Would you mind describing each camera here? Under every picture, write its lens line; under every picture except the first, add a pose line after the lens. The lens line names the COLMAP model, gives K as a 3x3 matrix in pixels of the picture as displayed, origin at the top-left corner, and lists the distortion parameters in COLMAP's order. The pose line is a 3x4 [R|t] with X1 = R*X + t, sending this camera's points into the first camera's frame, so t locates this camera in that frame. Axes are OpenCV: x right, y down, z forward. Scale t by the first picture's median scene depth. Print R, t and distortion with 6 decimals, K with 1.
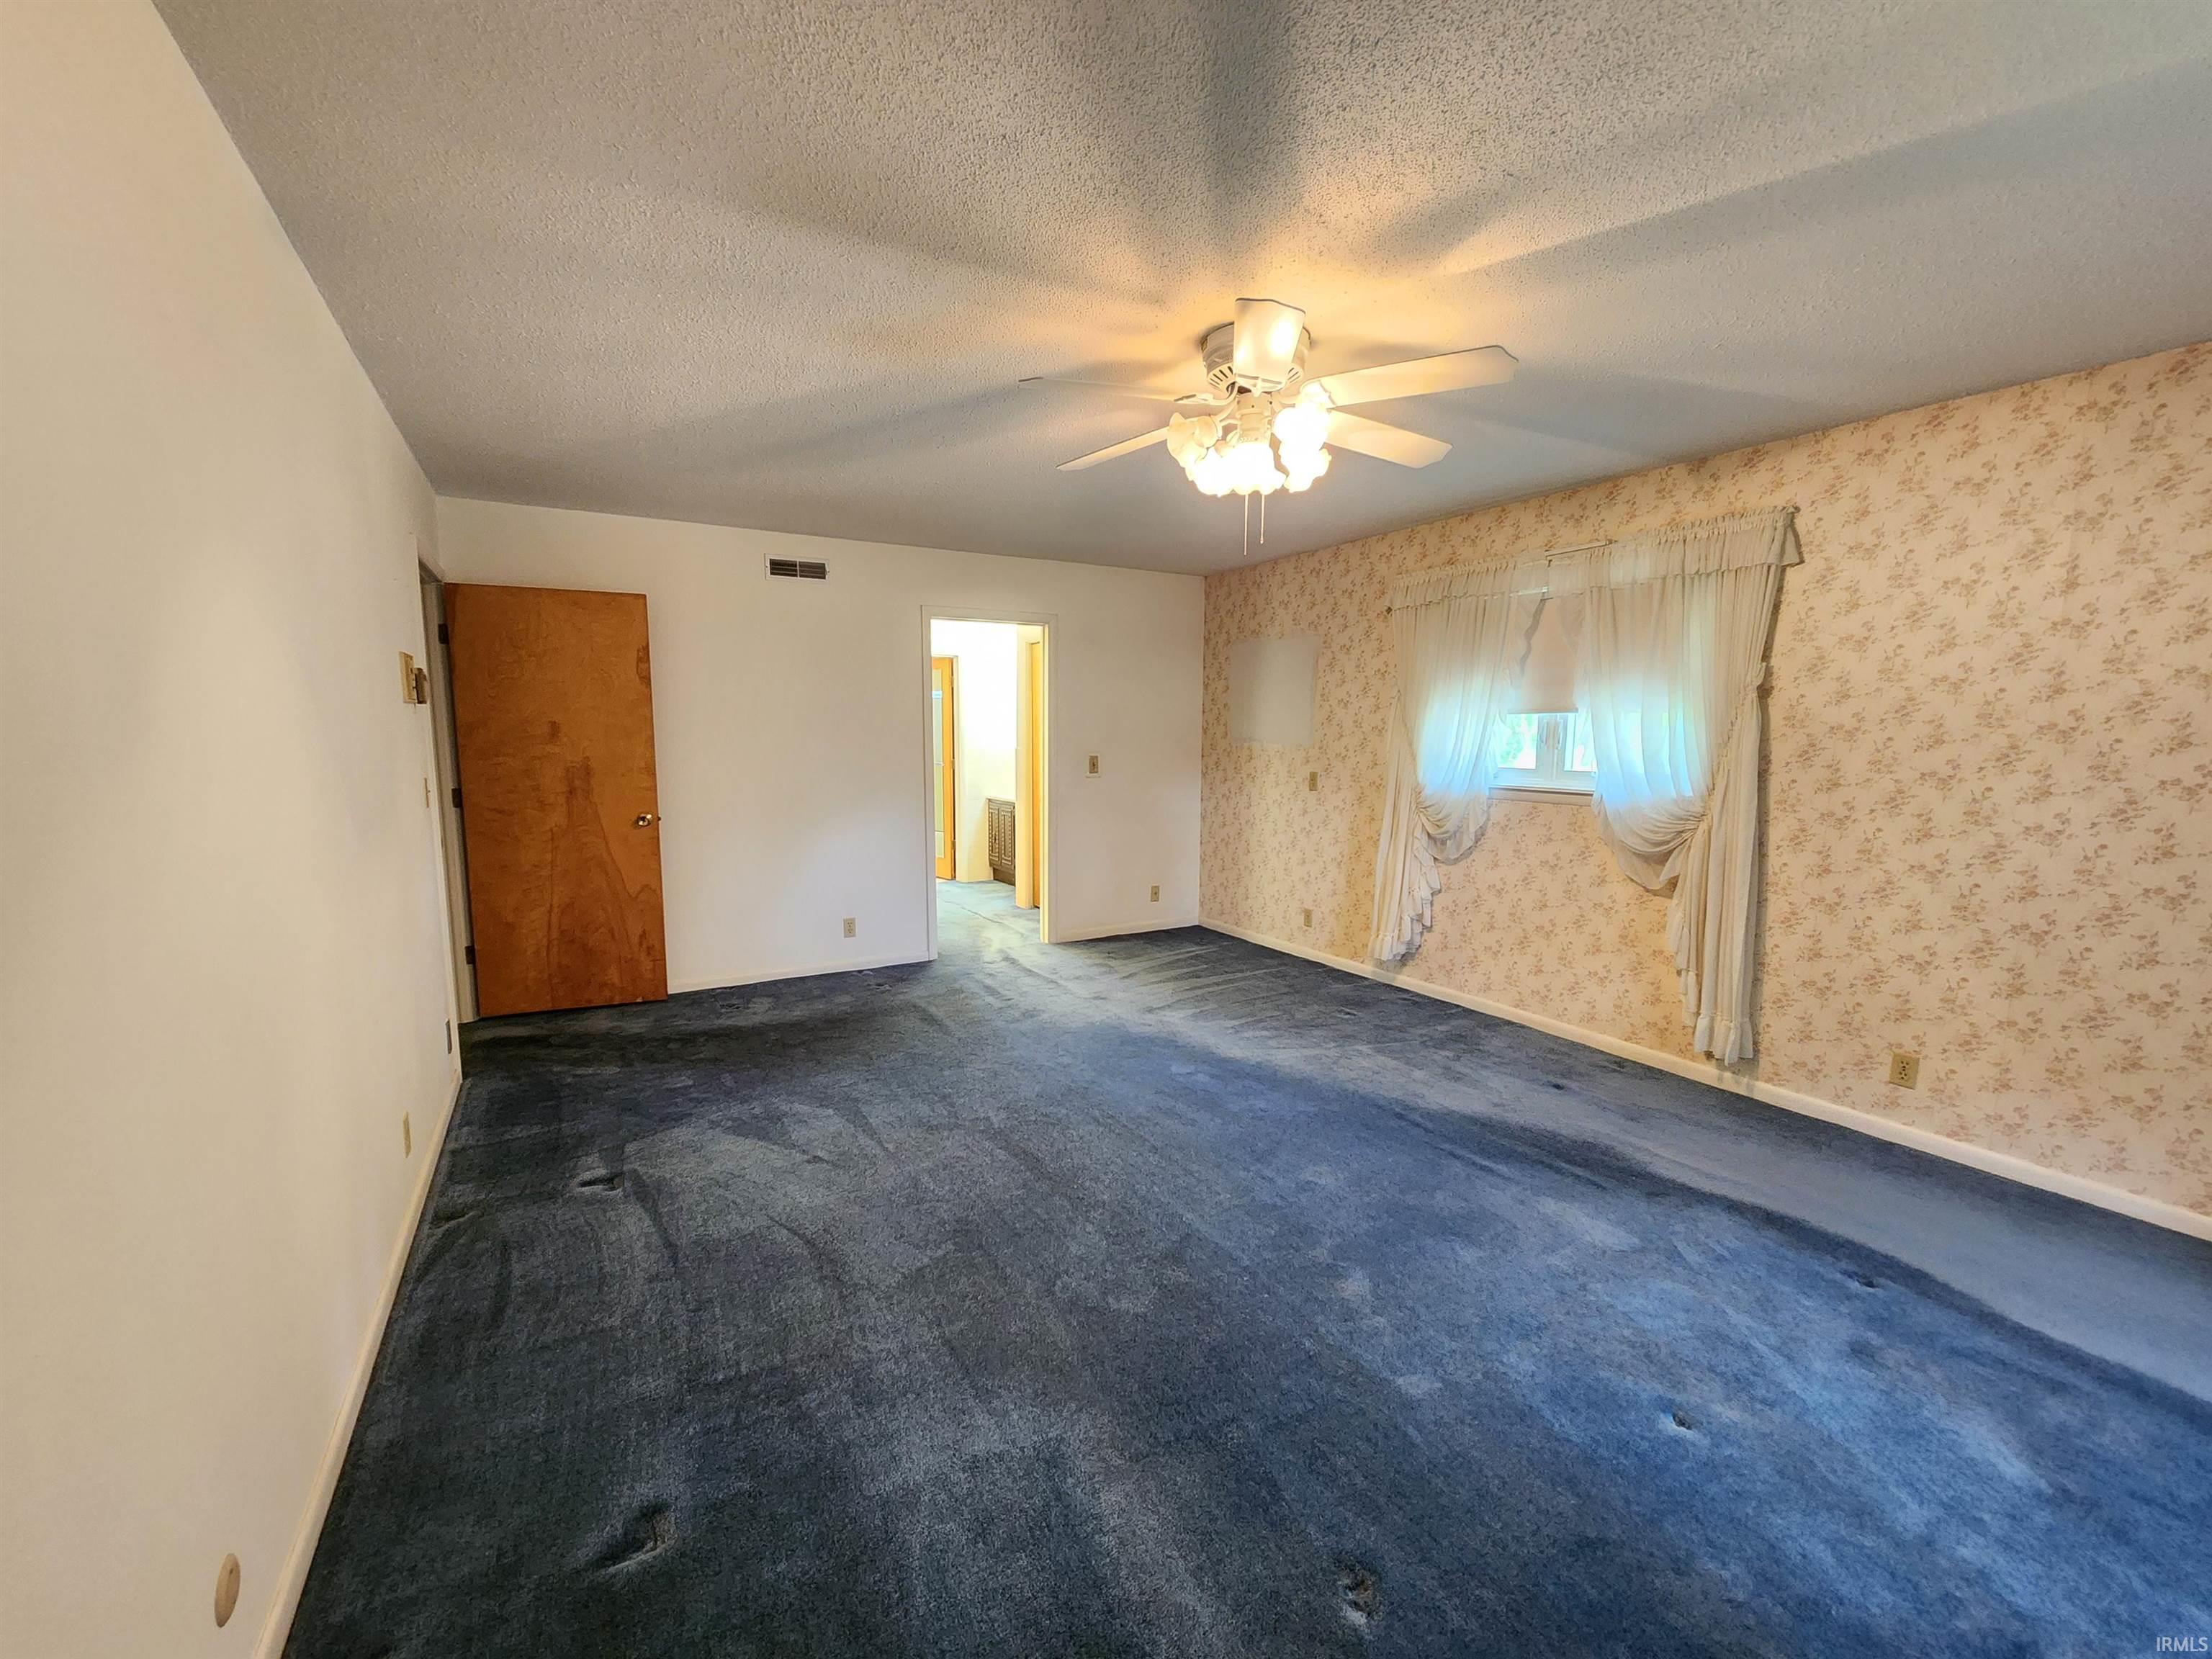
lens RADIAL K [[905.8, 0, 1090.6], [0, 905.8, 829.3], [0, 0, 1]] dist [0.014894, -0.000094]
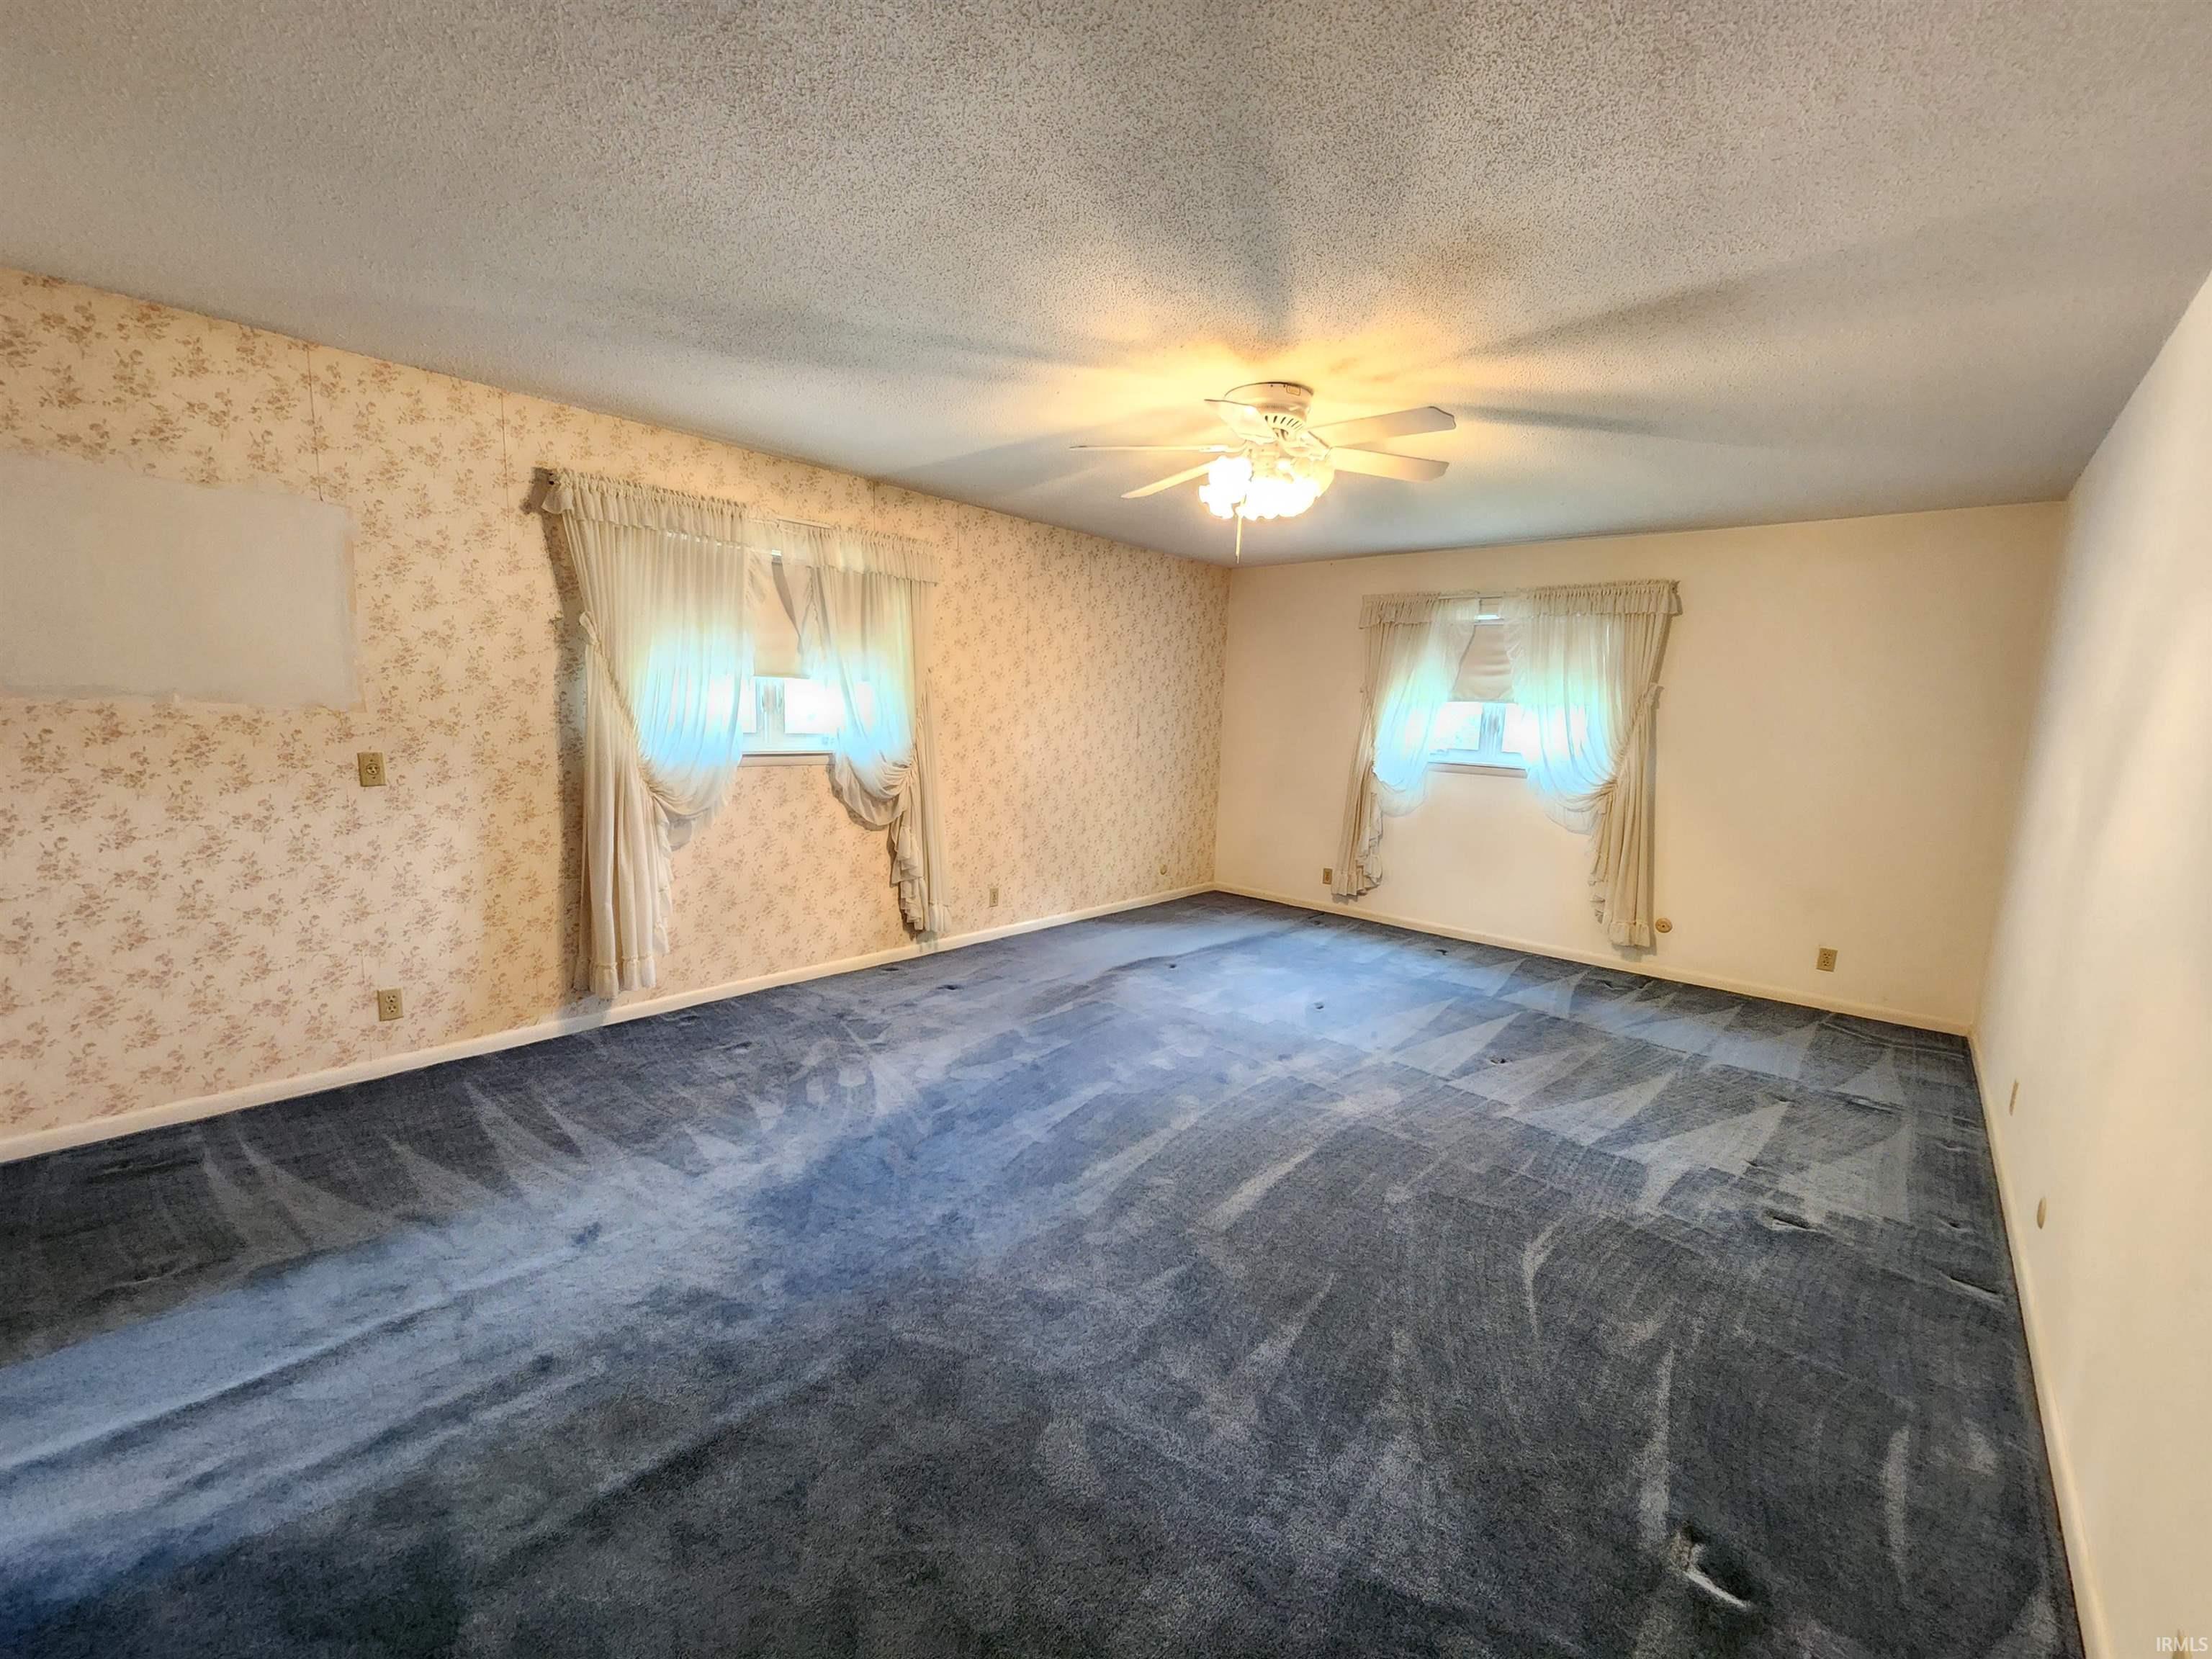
lens RADIAL K [[905.8, 0, 1090.6], [0, 905.8, 829.3], [0, 0, 1]] dist [0.014894, -0.000094]
pose [[-0.297747, -0.145116, 0.943551, -0.540950], [0.068894, 0.982535, 0.172852, -0.104314], [-0.952155, 0.116472, -0.282550, 0.905141]]
